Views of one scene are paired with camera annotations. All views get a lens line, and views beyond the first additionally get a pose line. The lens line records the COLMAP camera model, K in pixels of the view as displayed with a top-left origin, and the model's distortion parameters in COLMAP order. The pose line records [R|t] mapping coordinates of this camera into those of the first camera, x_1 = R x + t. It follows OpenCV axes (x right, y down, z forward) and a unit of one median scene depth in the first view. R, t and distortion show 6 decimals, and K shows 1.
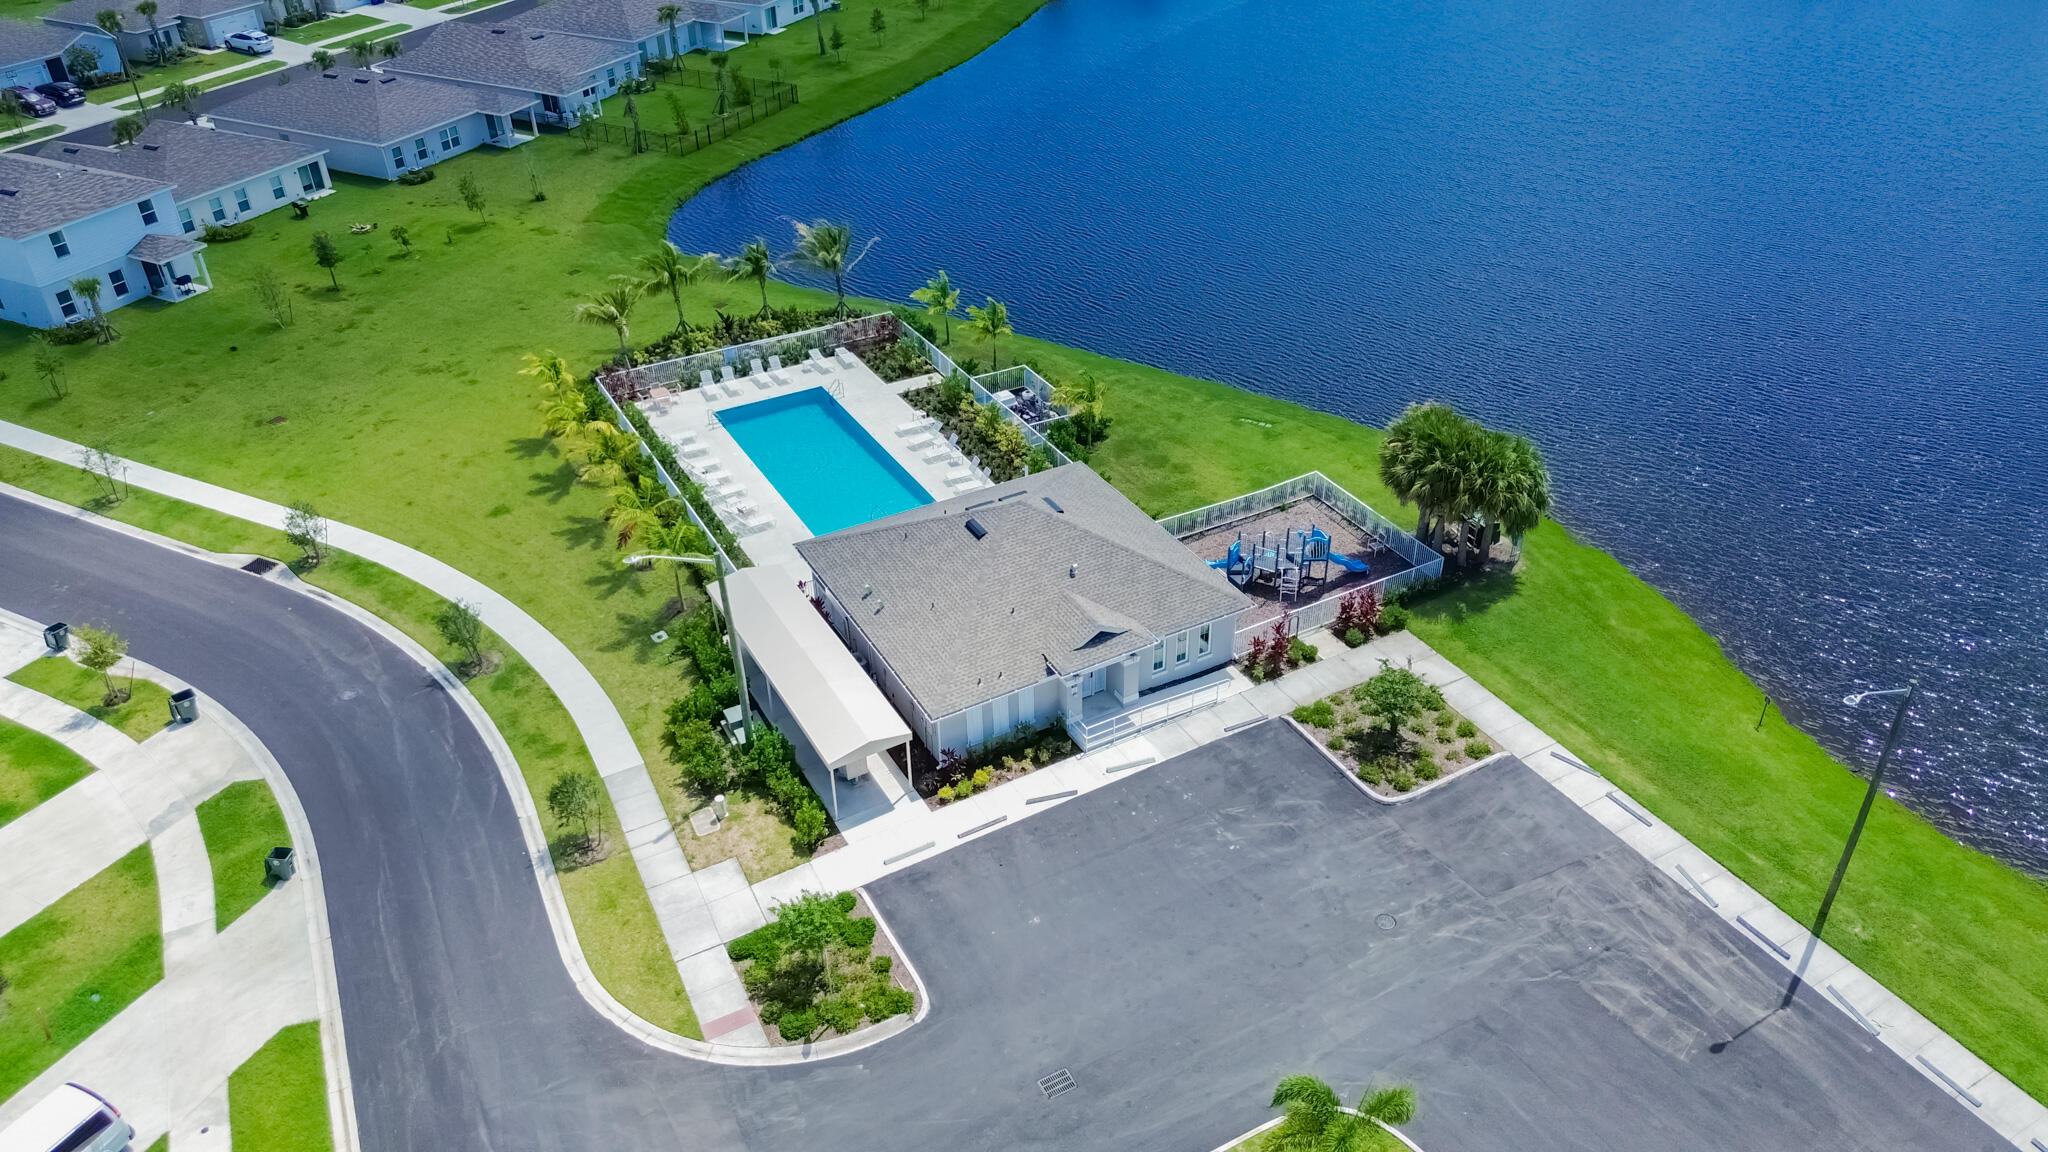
lens RADIAL K [[1436.0, 0, 1024.0], [0, 1436.0, 576.0], [0, 0, 1]] dist [0.076951, -0.069305]
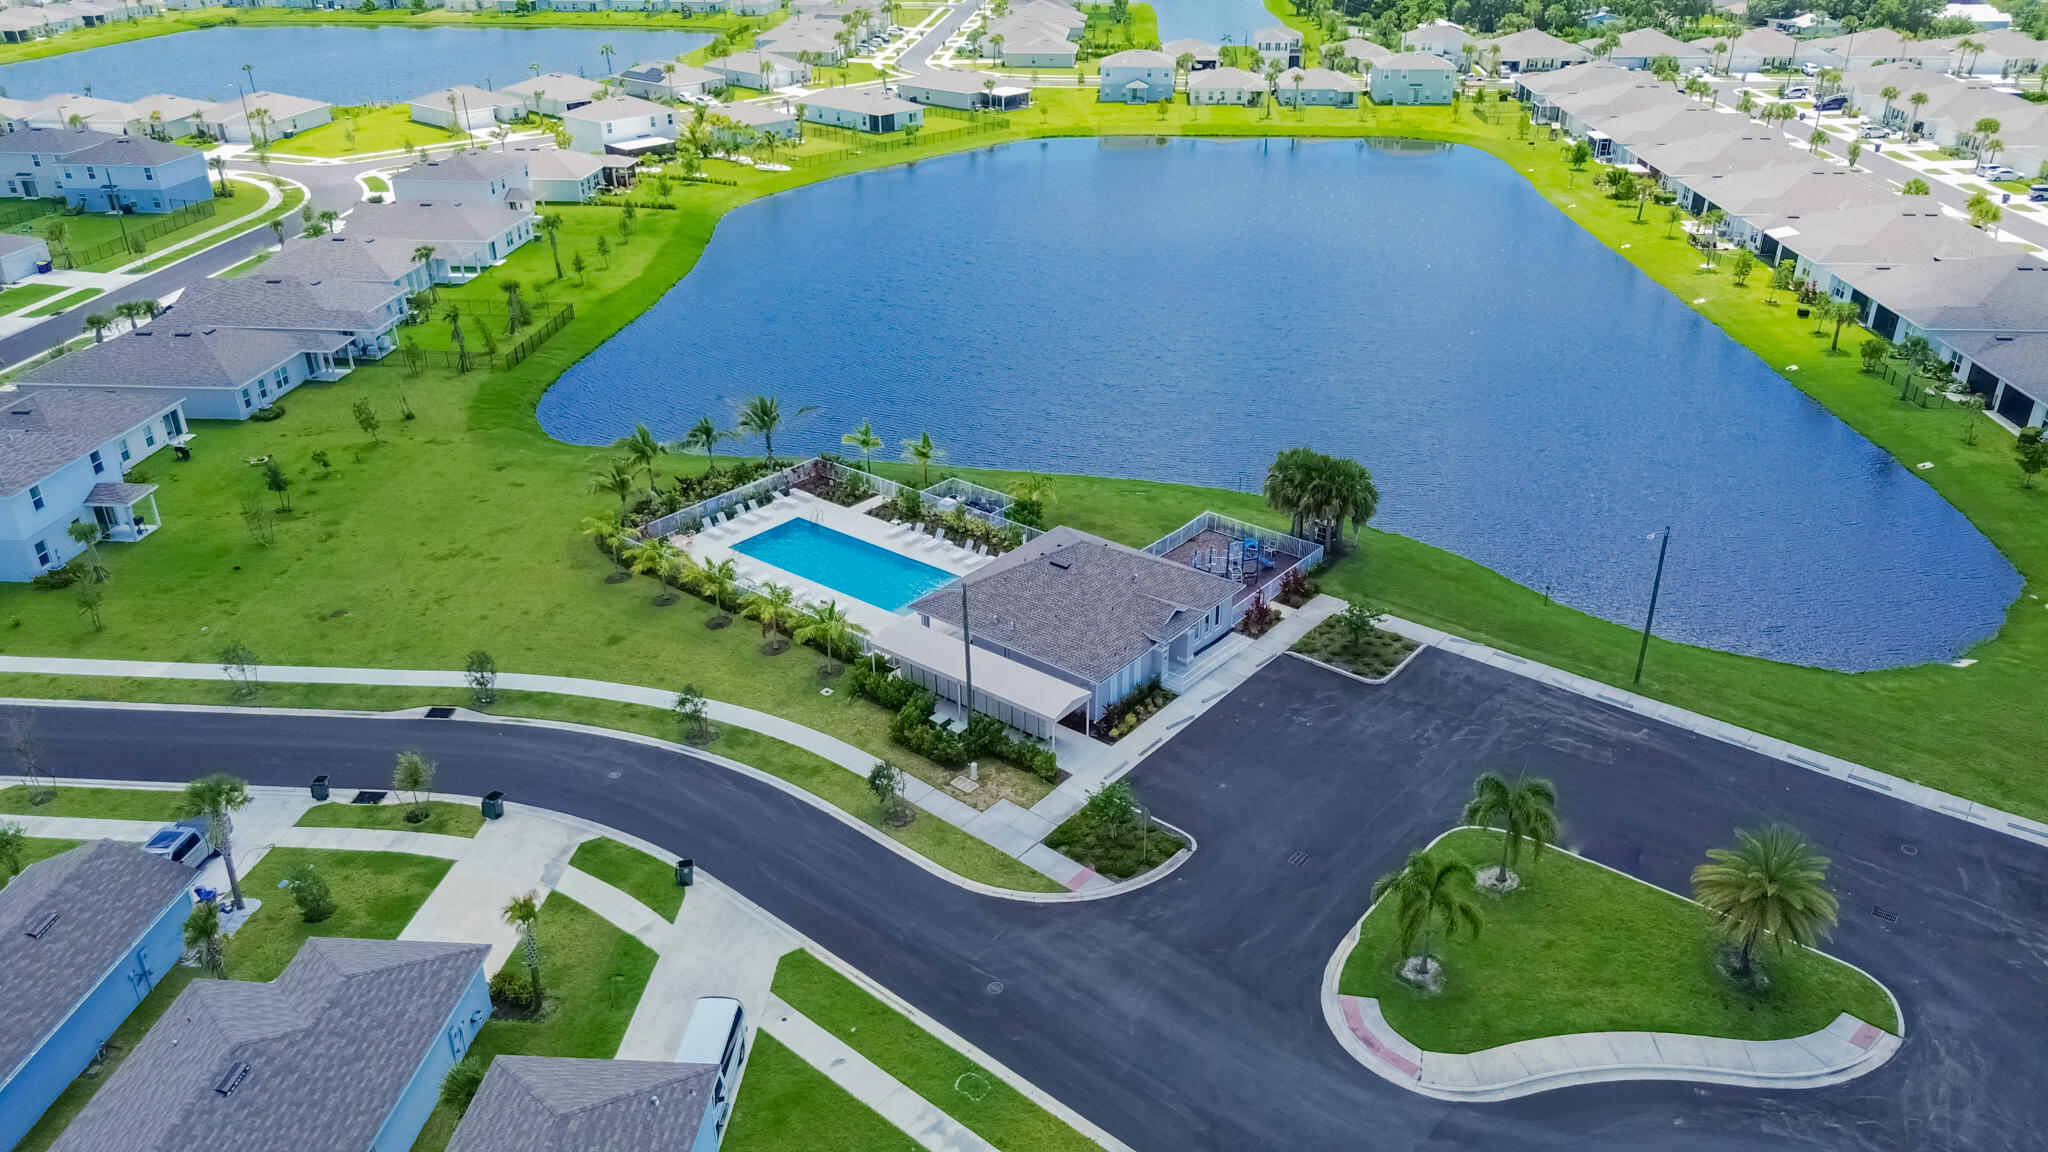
lens RADIAL K [[1436.0, 0, 1024.0], [0, 1436.0, 576.0], [0, 0, 1]] dist [0.076951, -0.069305]
pose [[0.928402, -0.156011, 0.337239, -0.391246], [0.199081, 0.975178, -0.096931, 0.078247], [-0.313746, 0.157129, 0.936416, -0.219371]]
